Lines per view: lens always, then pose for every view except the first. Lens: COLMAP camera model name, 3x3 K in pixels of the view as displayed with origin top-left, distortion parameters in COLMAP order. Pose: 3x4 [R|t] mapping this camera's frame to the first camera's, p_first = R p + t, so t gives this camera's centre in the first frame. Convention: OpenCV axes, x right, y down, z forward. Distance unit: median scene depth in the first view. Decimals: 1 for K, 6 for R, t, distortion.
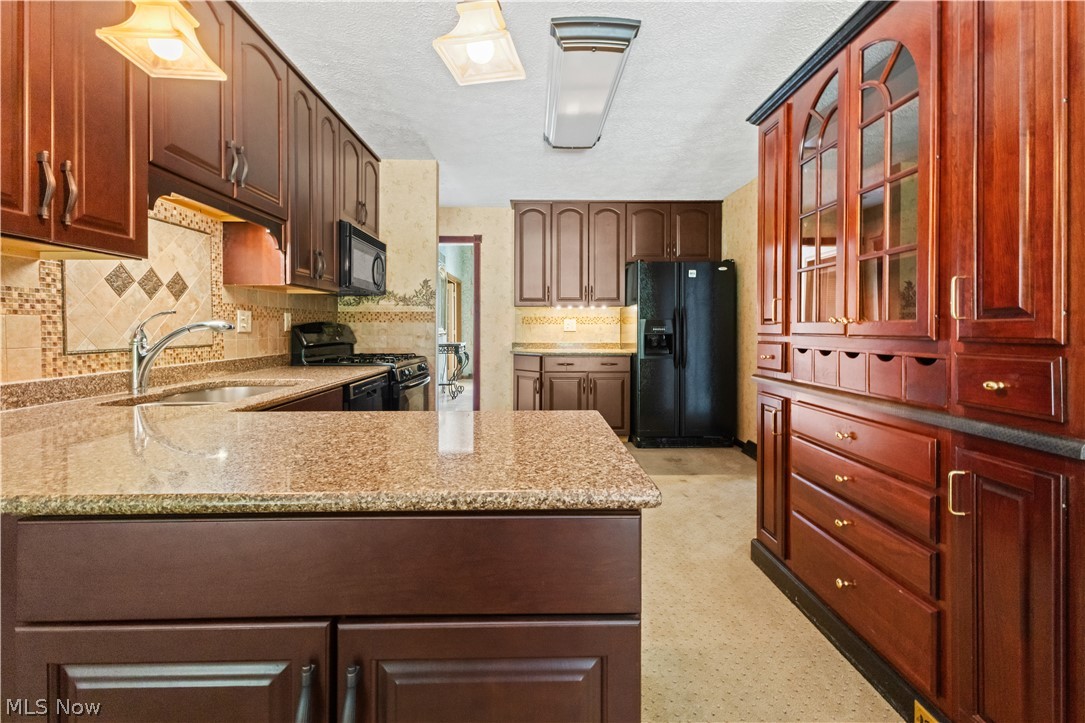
lens RADIAL K [[481.3, 0, 541.4], [0, 481.3, 330.8], [0, 0, 1]] dist [0.004039, -0.000663]
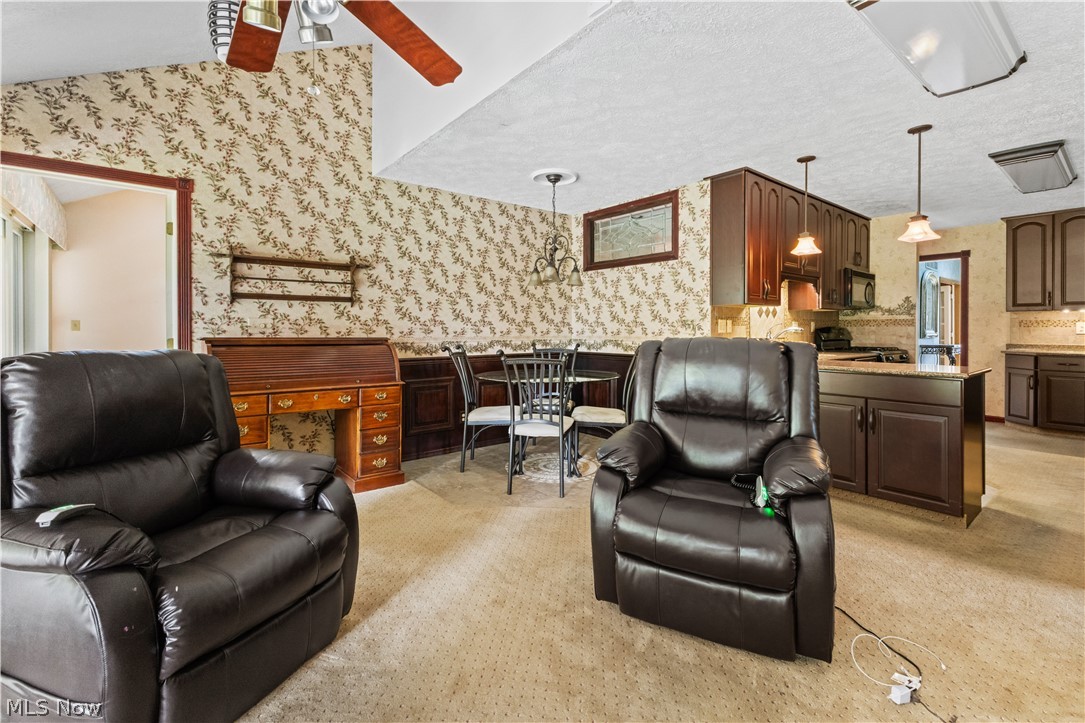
lens RADIAL K [[481.3, 0, 541.4], [0, 481.3, 330.8], [0, 0, 1]] dist [0.004039, -0.000663]
pose [[0.615468, 0.003139, -0.788156, 0.219636], [-0.006382, 0.999979, -0.001002, 0.003670], [0.788136, 0.005646, 0.615475, -0.734426]]
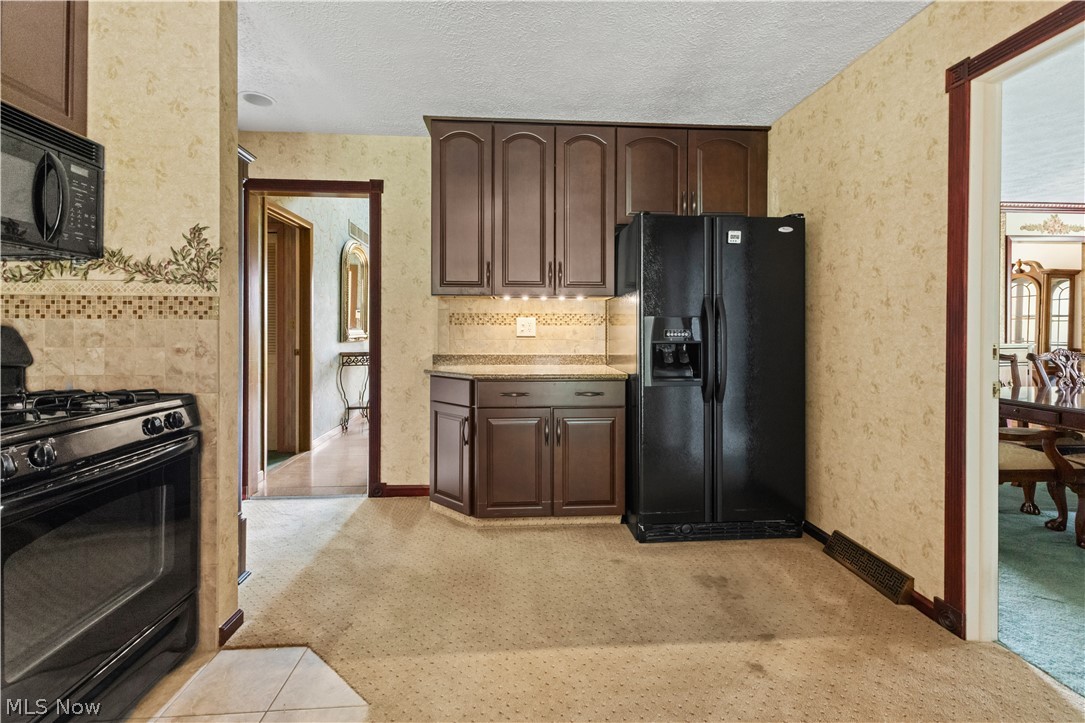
lens RADIAL K [[481.3, 0, 541.4], [0, 481.3, 330.8], [0, 0, 1]] dist [0.004039, -0.000663]
pose [[0.998393, 0.002107, 0.056631, 0.061936], [-0.001870, 0.999989, -0.004229, -0.005400], [-0.056639, 0.004116, 0.998386, 0.523847]]
